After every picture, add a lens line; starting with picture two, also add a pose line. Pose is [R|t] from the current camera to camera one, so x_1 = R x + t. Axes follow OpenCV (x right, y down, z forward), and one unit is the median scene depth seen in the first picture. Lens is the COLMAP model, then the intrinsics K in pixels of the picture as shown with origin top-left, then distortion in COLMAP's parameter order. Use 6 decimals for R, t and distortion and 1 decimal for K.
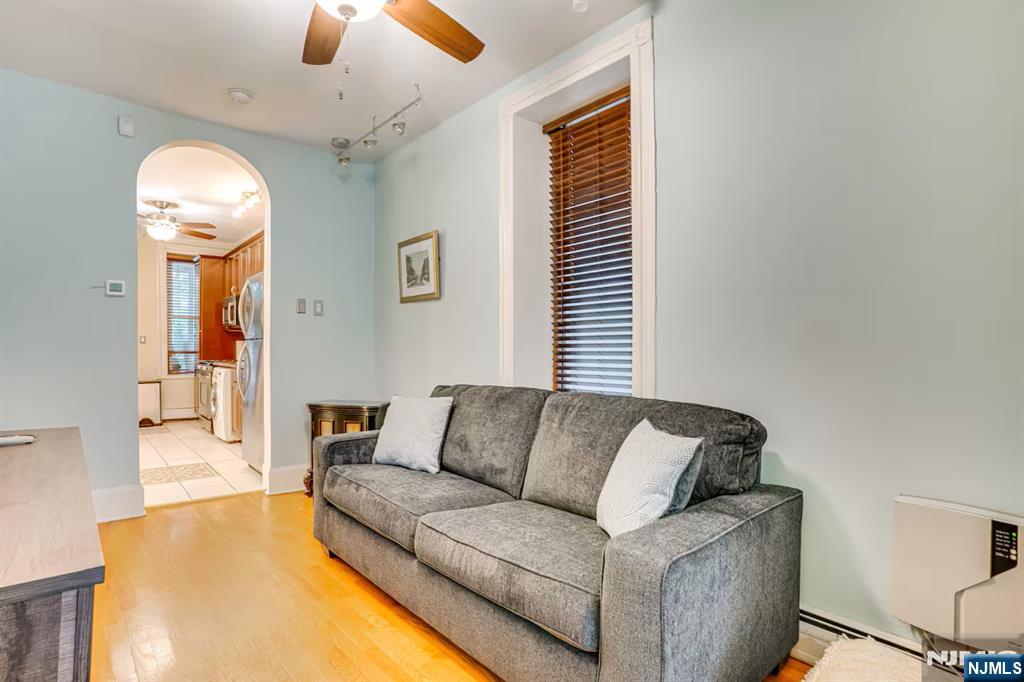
lens RADIAL K [[519.0, 0, 512.0], [0, 519.0, 341.0], [0, 0, 1]] dist [-0.000509, 0.000643]
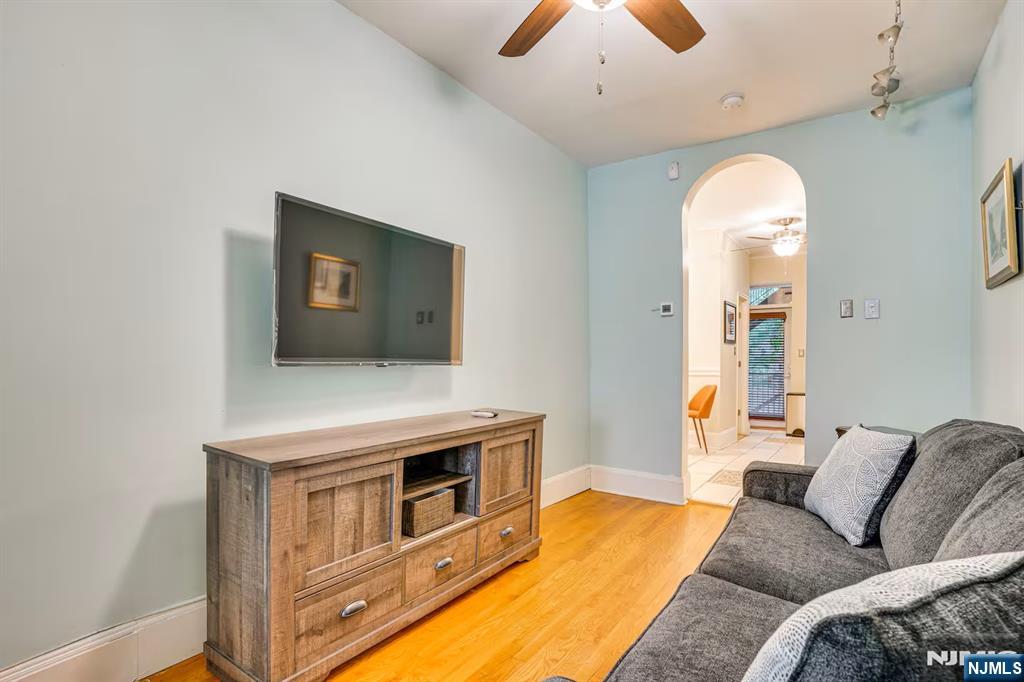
lens RADIAL K [[529.2, 0, 511.0], [0, 529.2, 356.8], [0, 0, 1]] dist [-0.001457, 0.000013]
pose [[0.259999, -0.006551, -0.965587, 0.285833], [0.005305, 0.999972, -0.005356, 0.011360], [0.965594, -0.003730, 0.260027, 0.295401]]
